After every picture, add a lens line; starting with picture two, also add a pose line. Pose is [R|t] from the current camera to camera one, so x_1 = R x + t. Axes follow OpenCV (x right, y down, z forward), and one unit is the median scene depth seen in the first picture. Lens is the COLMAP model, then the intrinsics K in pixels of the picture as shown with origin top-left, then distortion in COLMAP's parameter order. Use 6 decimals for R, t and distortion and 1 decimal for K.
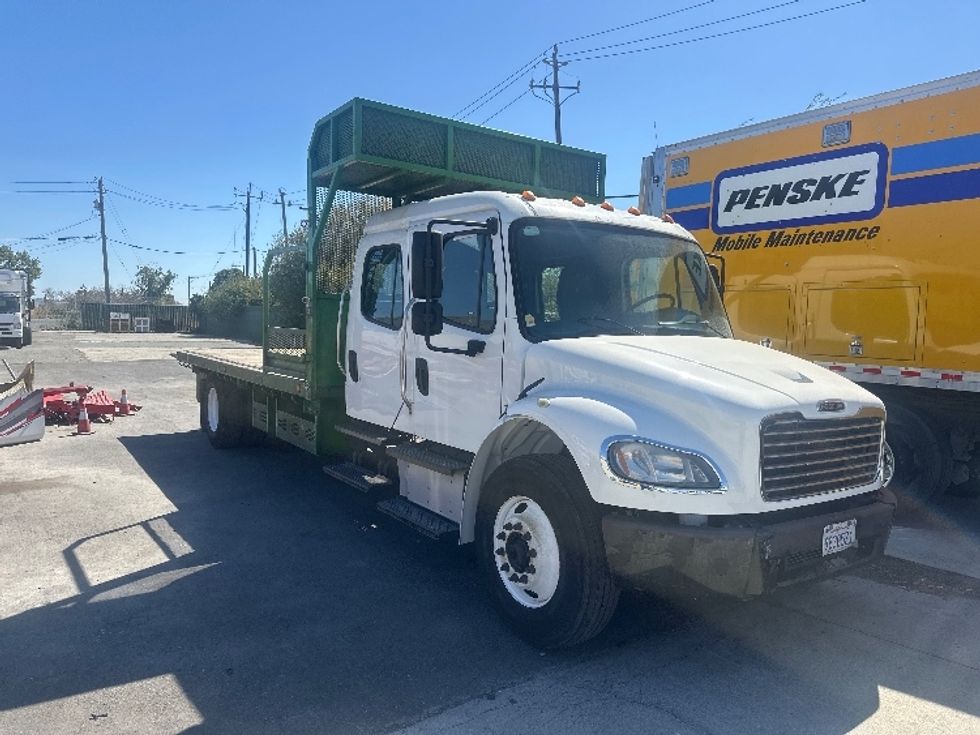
lens RADIAL K [[686.1, 0, 486.1], [0, 686.1, 370.9], [0, 0, 1]] dist [0.109494, -0.164606]
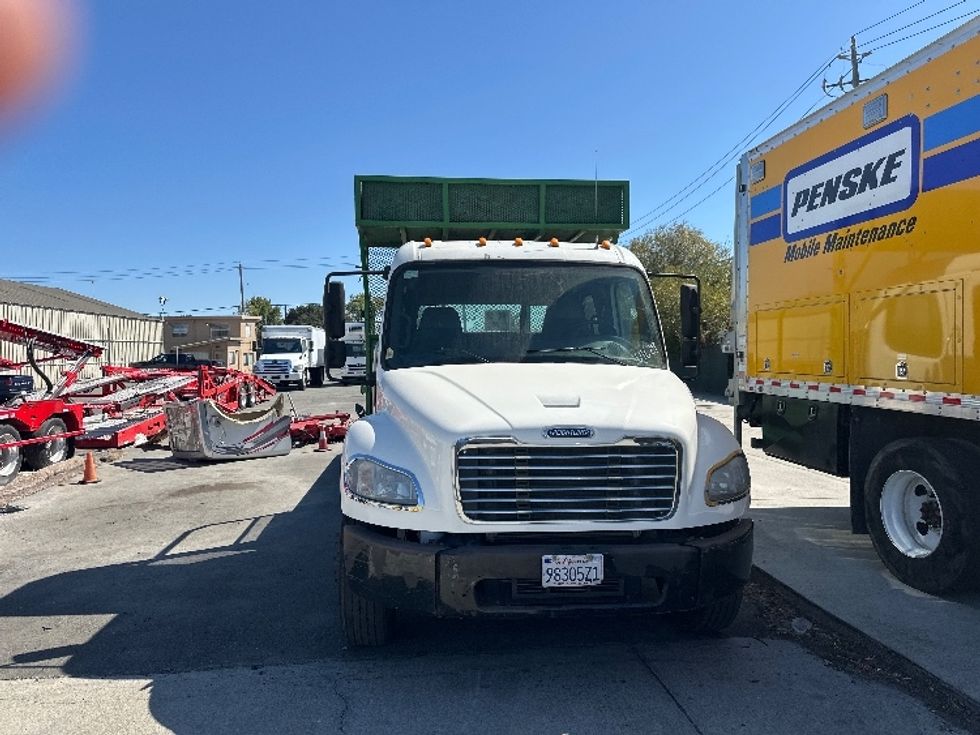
lens RADIAL K [[686.1, 0, 486.1], [0, 686.1, 370.9], [0, 0, 1]] dist [0.109494, -0.164606]
pose [[0.871877, -0.023096, -0.489181, 0.515962], [-0.000513, 0.998844, -0.048073, 0.008082], [0.489725, 0.042164, 0.870857, 0.069780]]
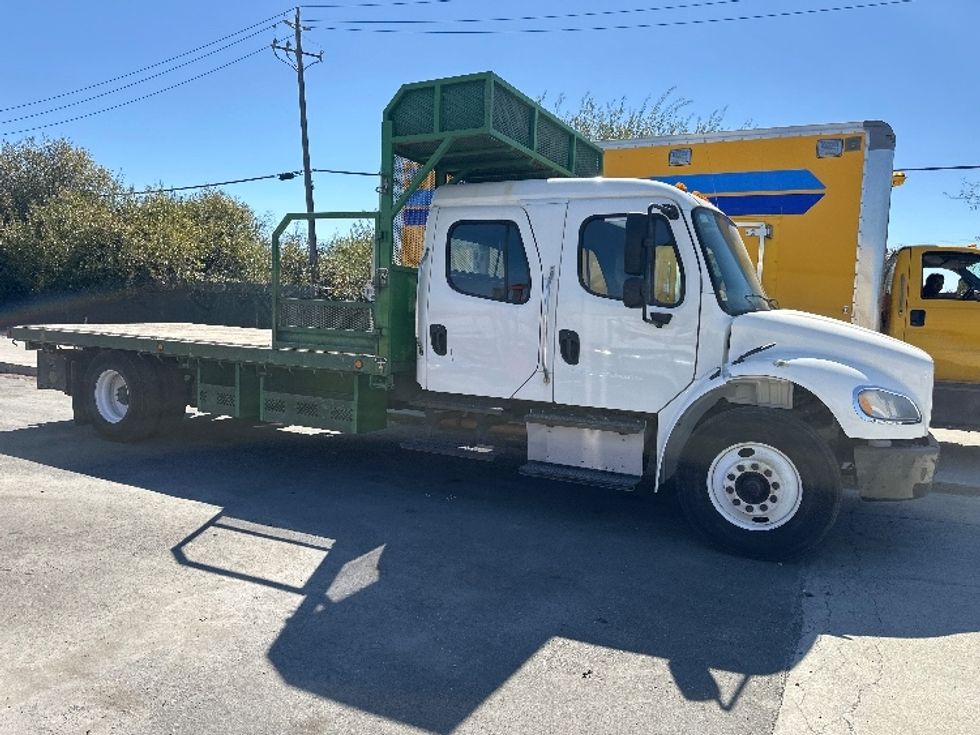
lens RADIAL K [[686.5, 0, 485.3], [0, 686.5, 368.8], [0, 0, 1]] dist [0.096587, -0.136182]
pose [[0.891182, -0.031362, 0.452560, -0.568593], [0.018058, 0.999269, 0.033689, 0.003100], [-0.453286, -0.021851, 0.891097, 0.082463]]
